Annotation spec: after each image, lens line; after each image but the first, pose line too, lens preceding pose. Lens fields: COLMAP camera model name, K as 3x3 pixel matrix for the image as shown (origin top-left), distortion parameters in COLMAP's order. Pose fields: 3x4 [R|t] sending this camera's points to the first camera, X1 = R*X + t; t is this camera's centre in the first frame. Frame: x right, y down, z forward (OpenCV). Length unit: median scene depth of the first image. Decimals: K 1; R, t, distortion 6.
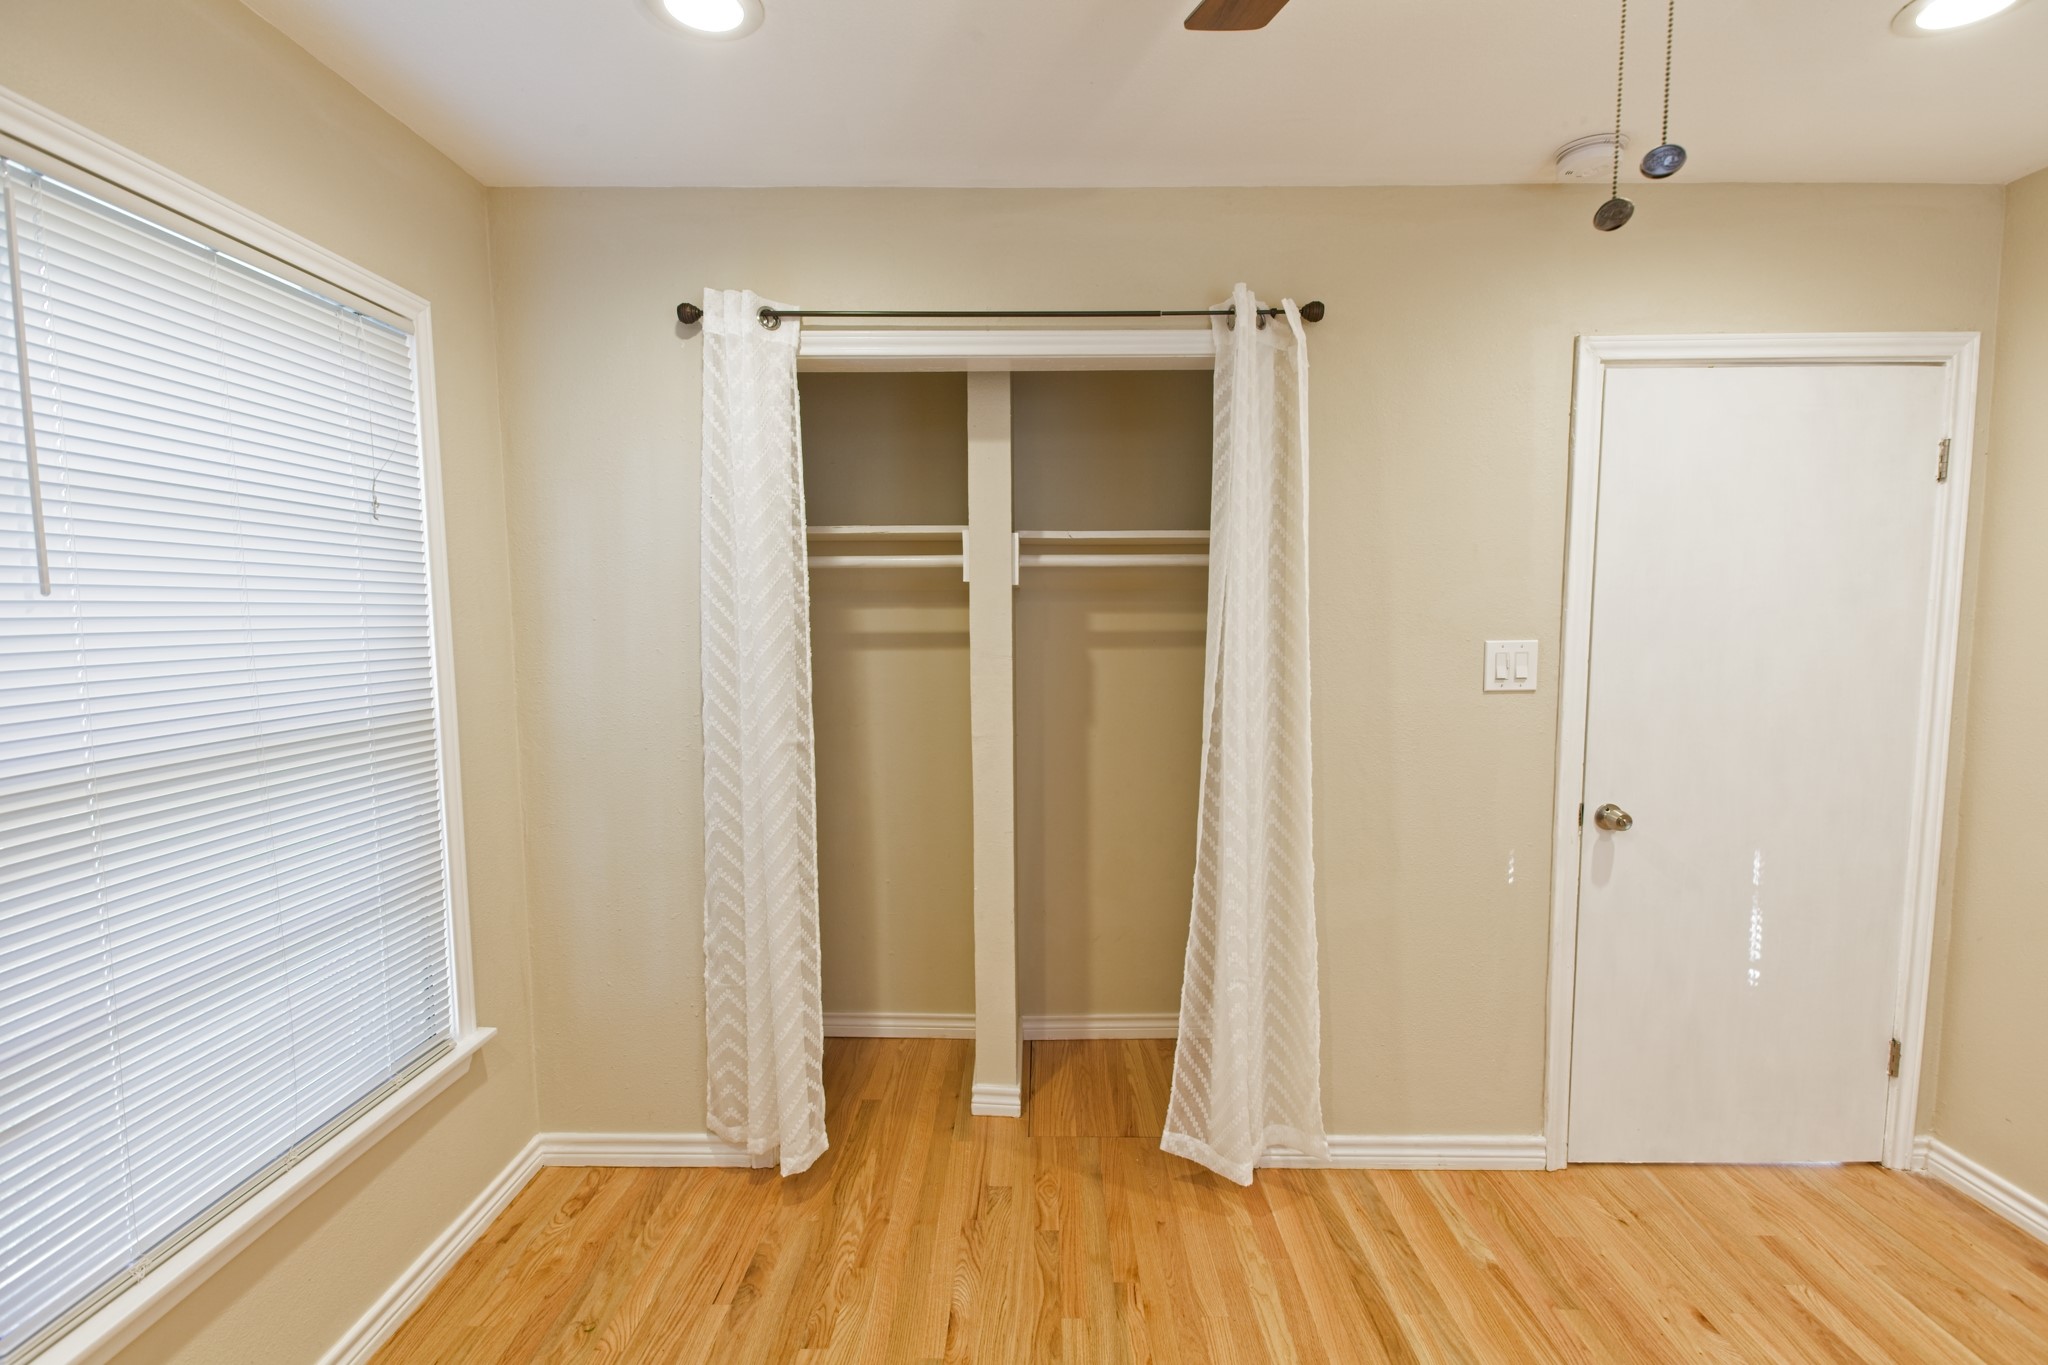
lens RADIAL K [[900.1, 0, 1026.4], [0, 900.1, 687.5], [0, 0, 1]] dist [0.023444, -0.012011]
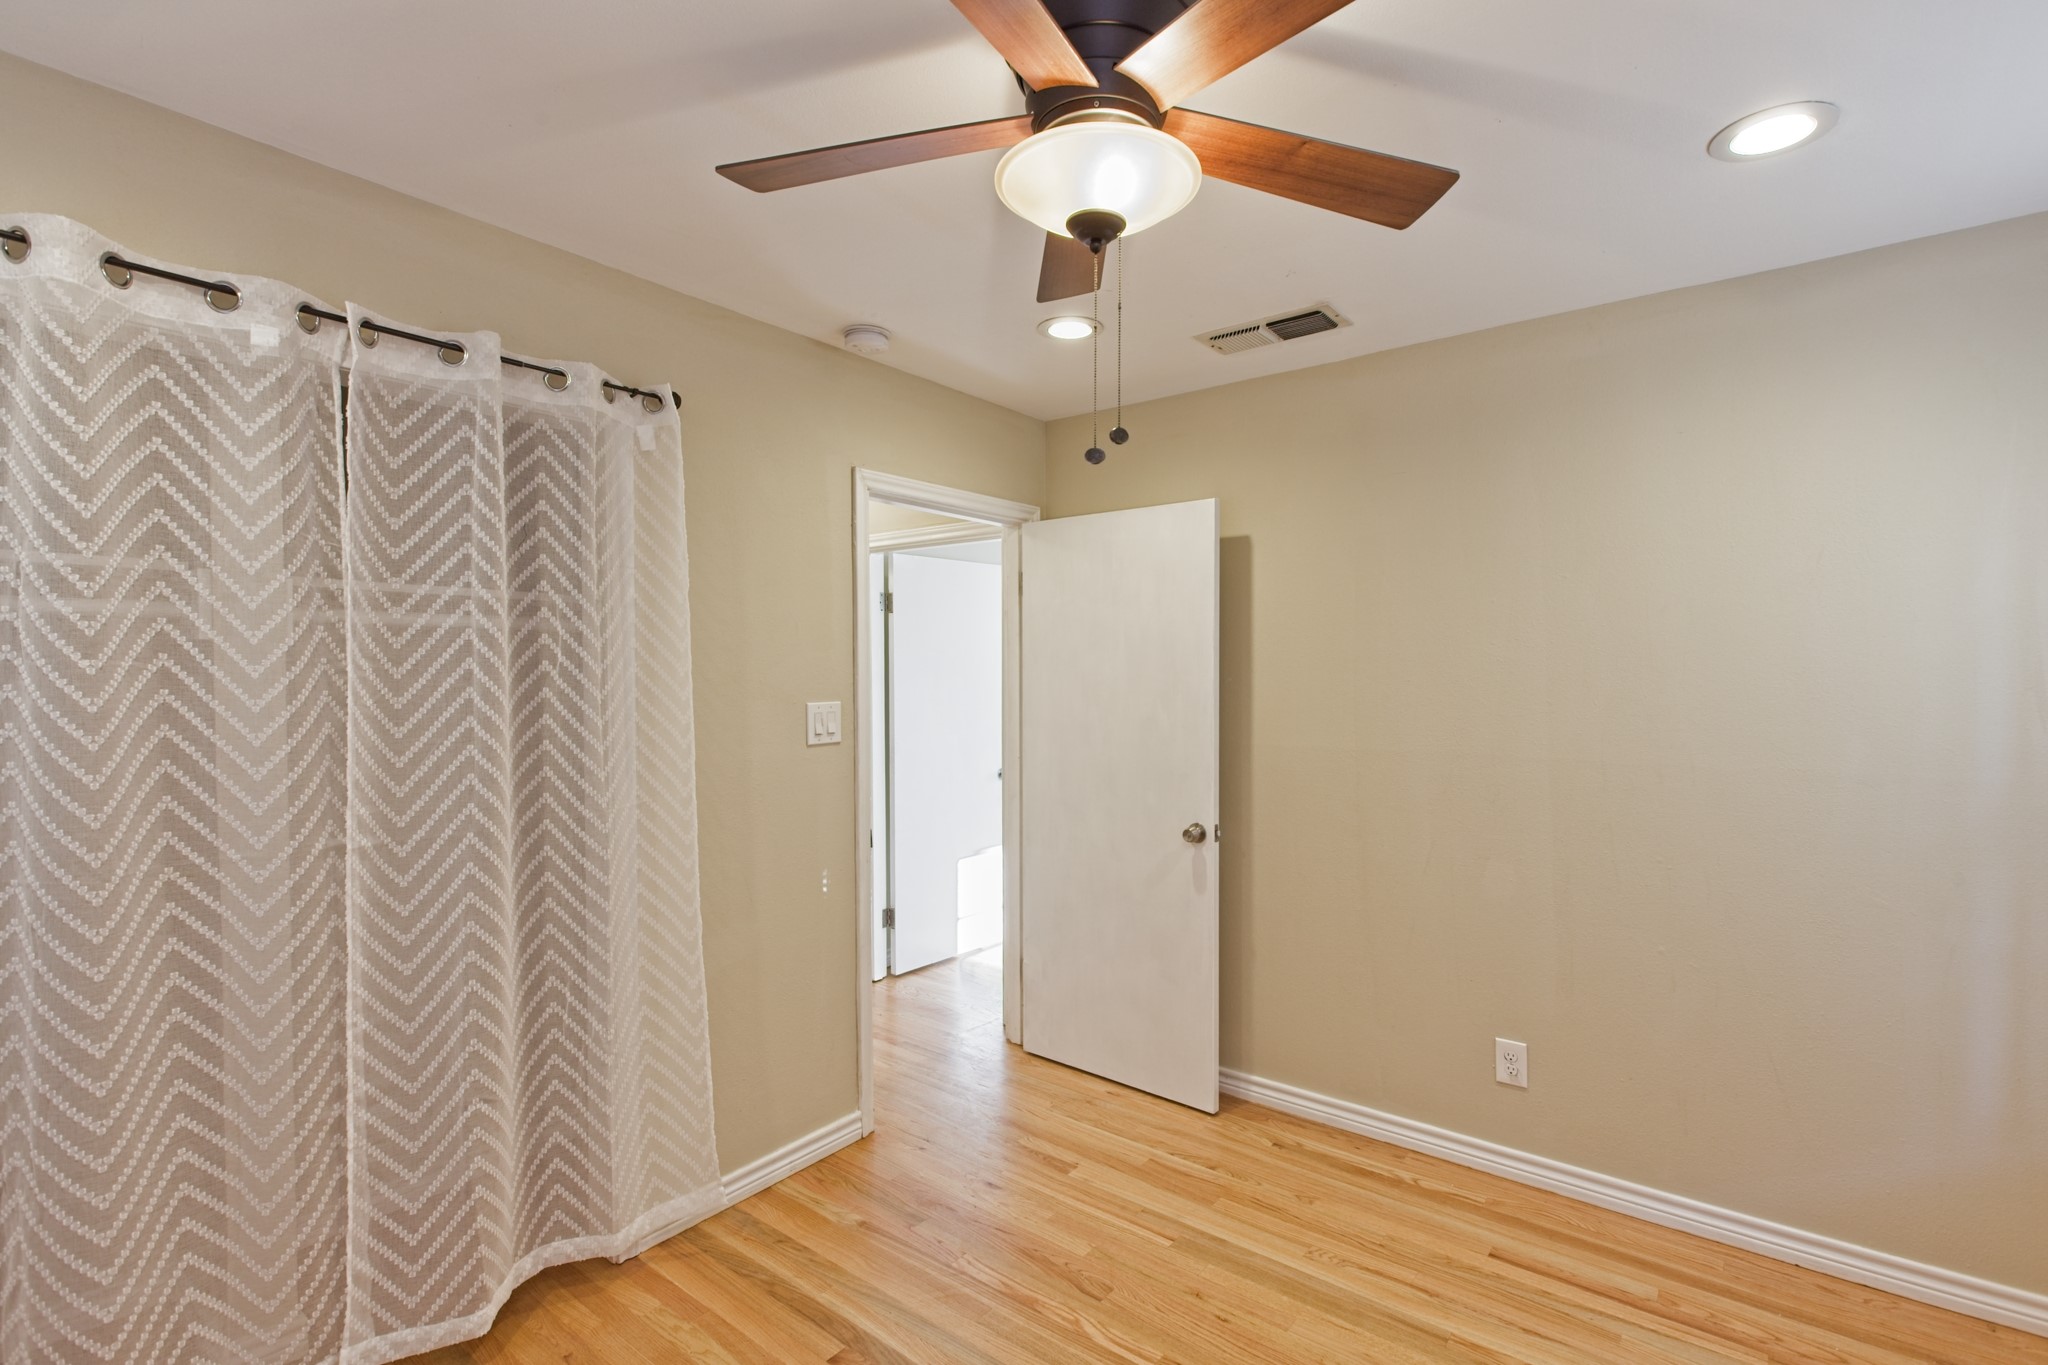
lens RADIAL K [[943.2, 0, 1031.5], [0, 943.2, 685.9], [0, 0, 1]] dist [0.026150, -0.014722]
pose [[0.609712, -0.008555, 0.792577, -0.311602], [0.068506, 0.996769, -0.041941, -0.001640], [-0.789657, 0.079868, 0.608328, 0.004528]]
